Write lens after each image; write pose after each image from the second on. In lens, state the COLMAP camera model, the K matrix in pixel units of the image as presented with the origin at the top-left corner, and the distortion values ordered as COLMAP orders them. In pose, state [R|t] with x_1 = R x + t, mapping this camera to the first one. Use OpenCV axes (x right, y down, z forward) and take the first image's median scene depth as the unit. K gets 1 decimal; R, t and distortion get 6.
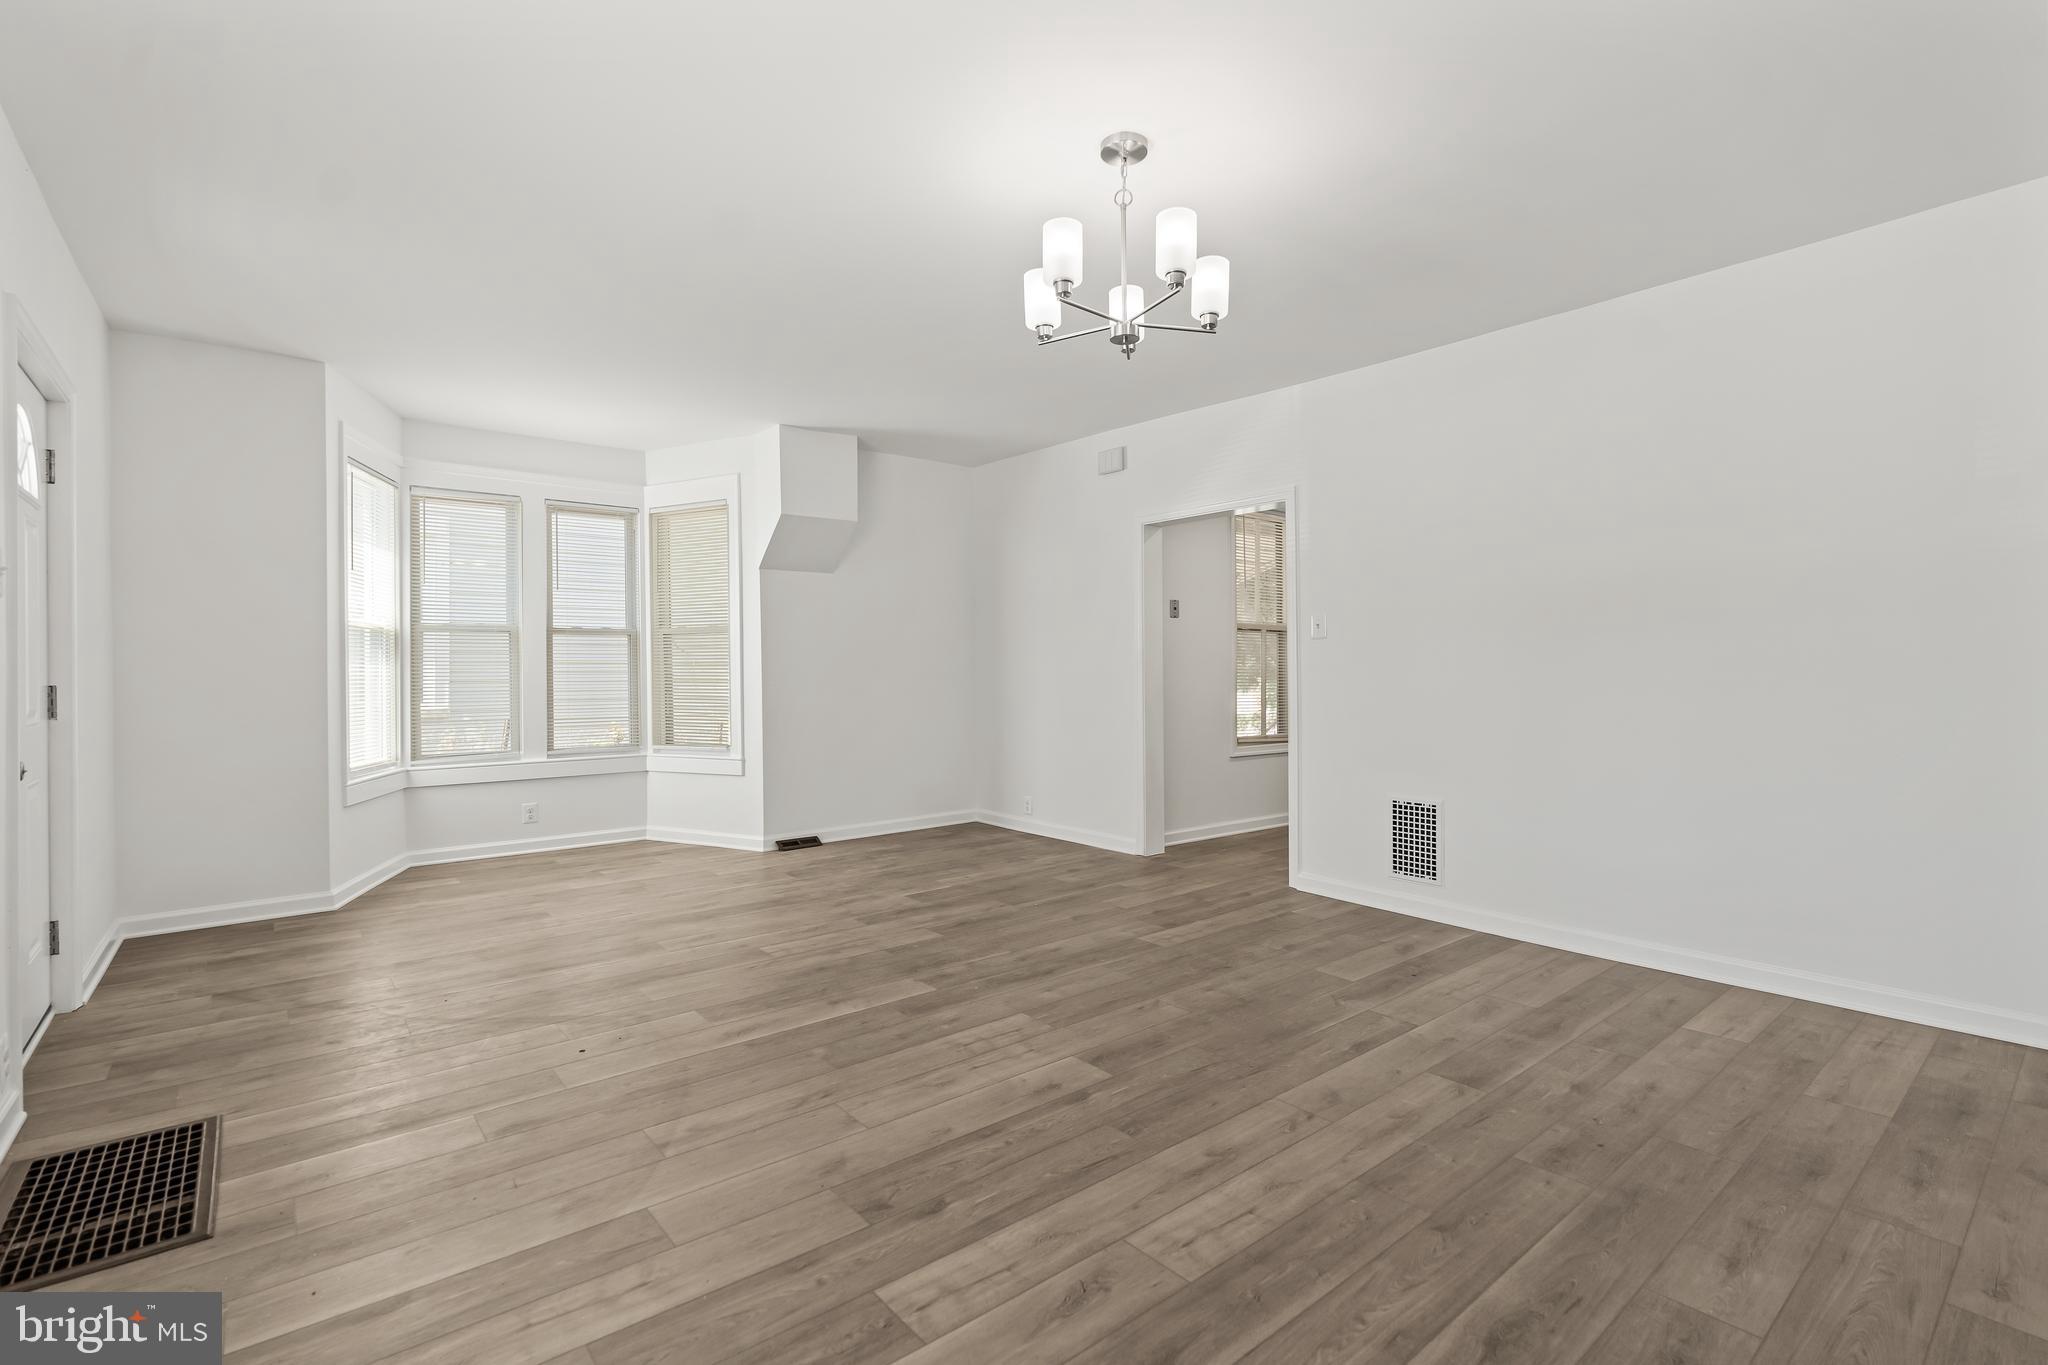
lens RADIAL K [[931.9, 0, 1028.9], [0, 931.9, 667.2], [0, 0, 1]] dist [-0.010562, 0.003862]
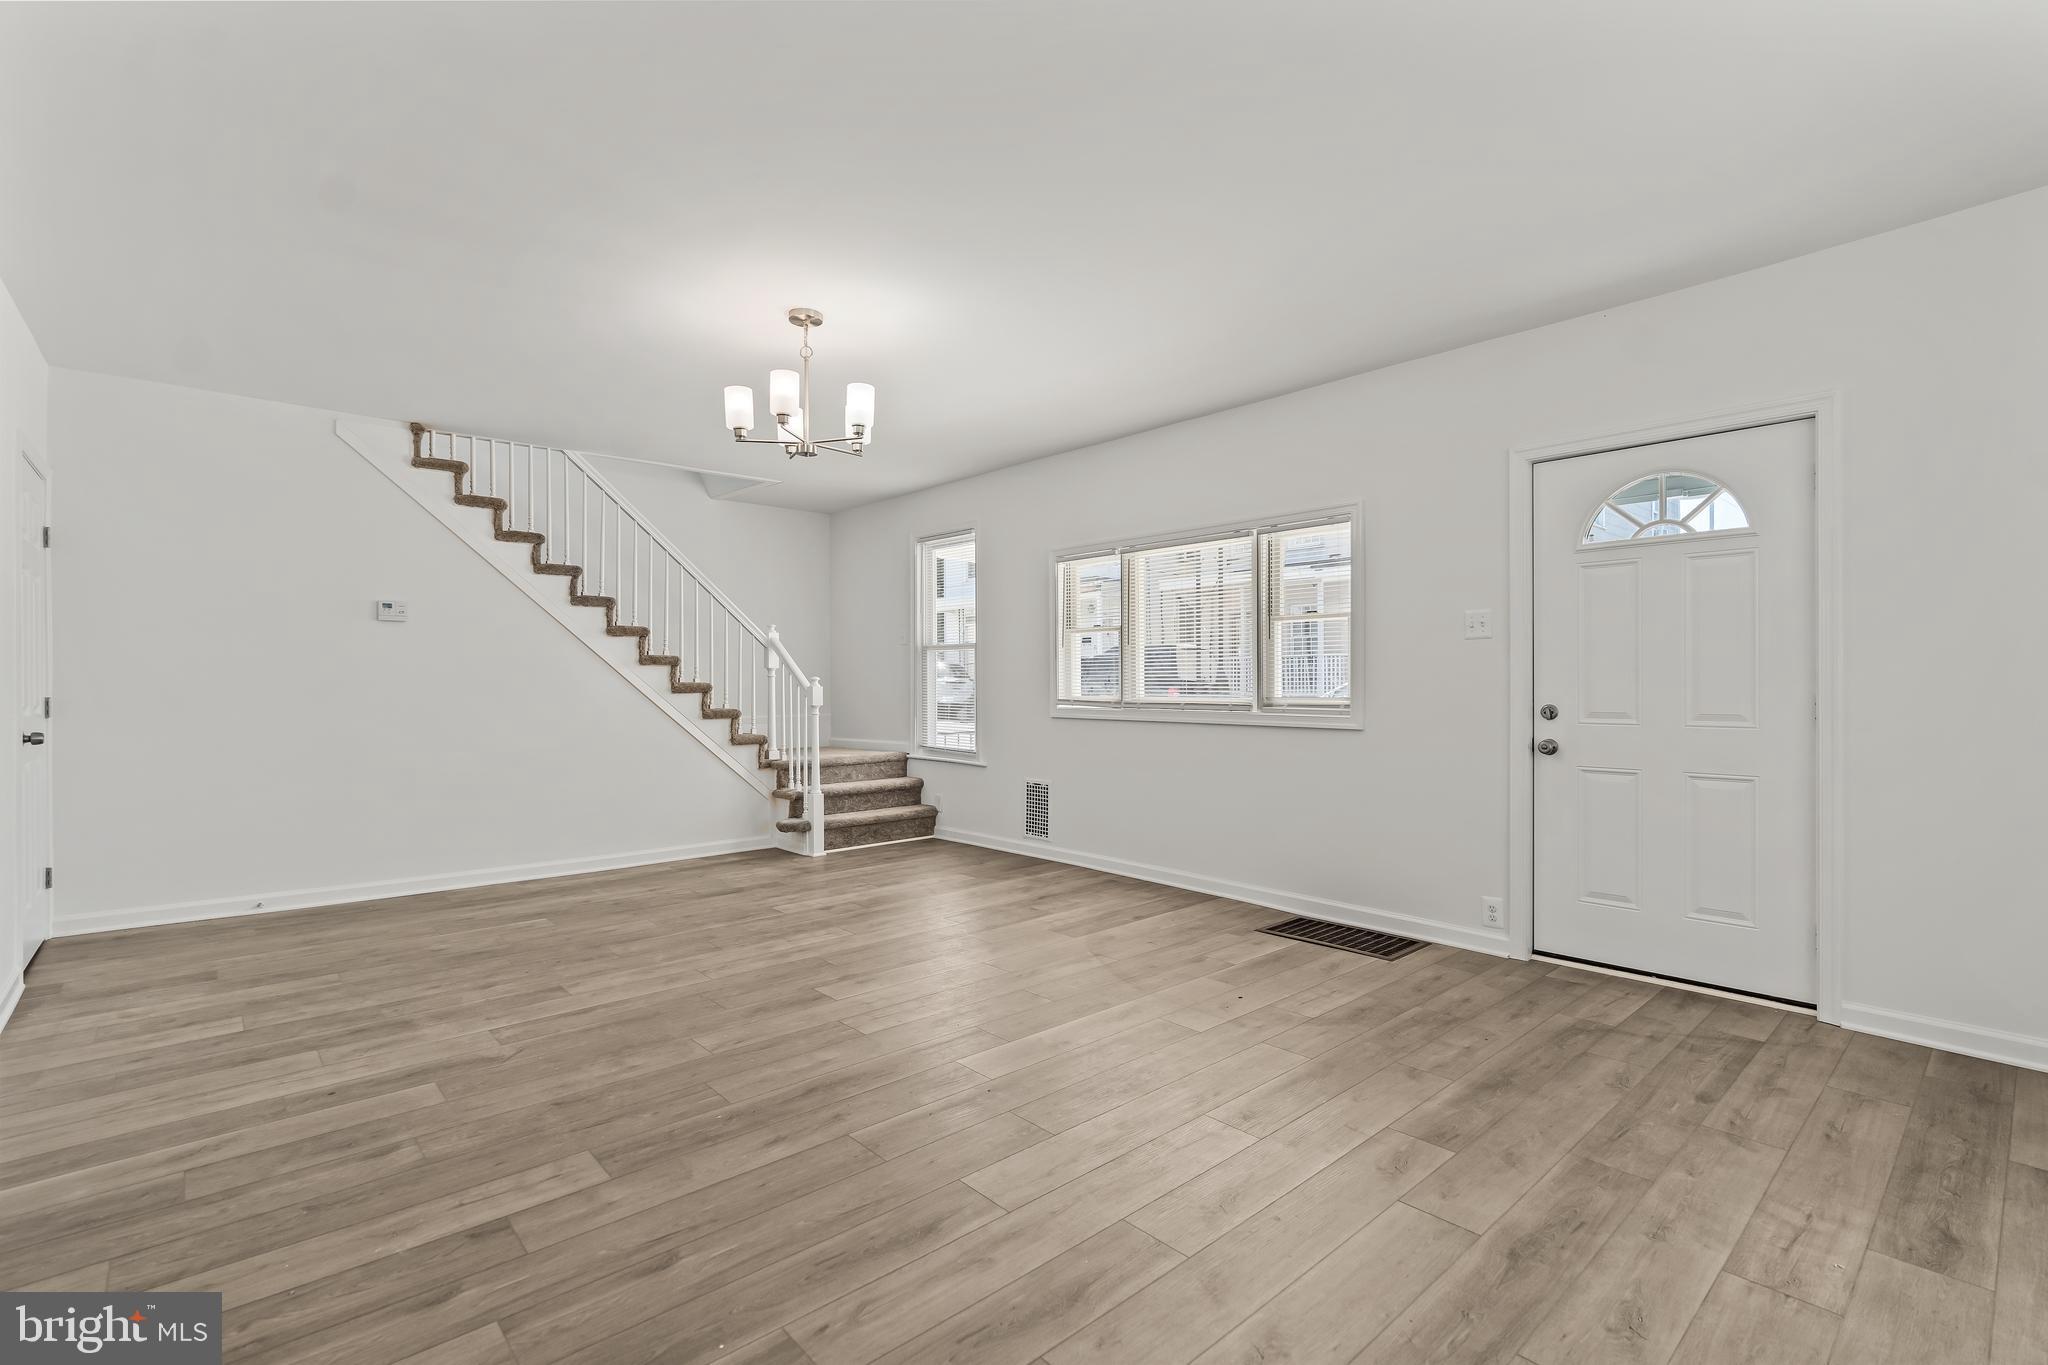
lens RADIAL K [[931.9, 0, 1035.5], [0, 931.9, 680.1], [0, 0, 1]] dist [-0.010562, 0.003862]
pose [[-0.998875, 0.007444, -0.046837, -0.152096], [0.007714, 0.999955, -0.005581, 0.002097], [0.046794, -0.005936, -0.998887, 2.107948]]
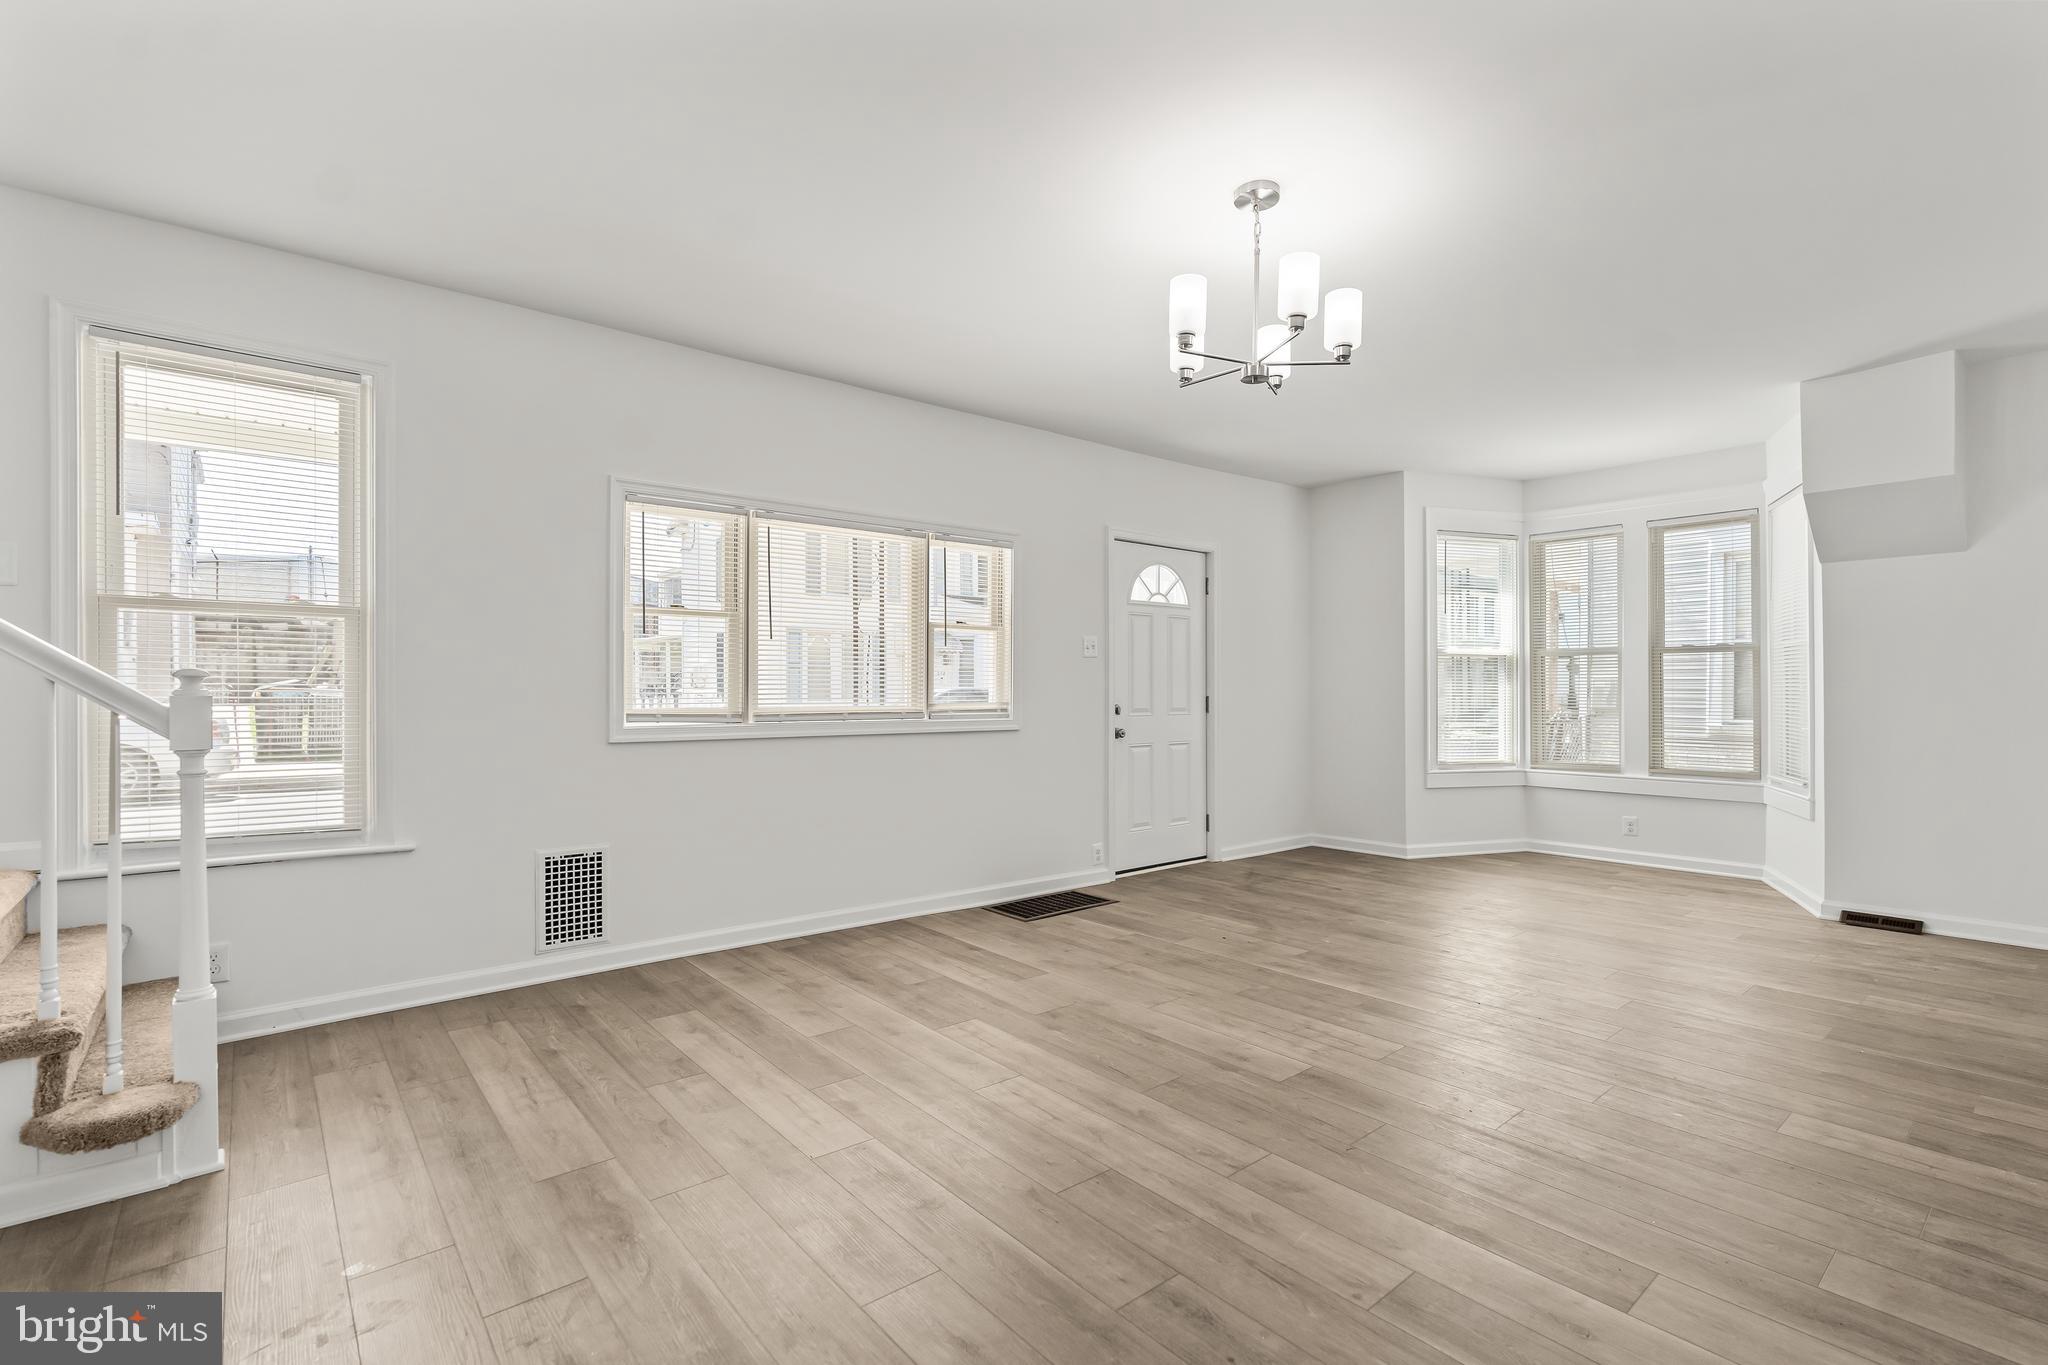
lens RADIAL K [[931.9, 0, 1027.4], [0, 931.9, 688.5], [0, 0, 1]] dist [-0.010562, 0.003862]
pose [[0.008130, 0.003270, -0.999962, 1.006920], [0.002346, 0.999992, 0.003289, -0.005098], [0.999964, -0.002373, 0.008122, 0.633299]]
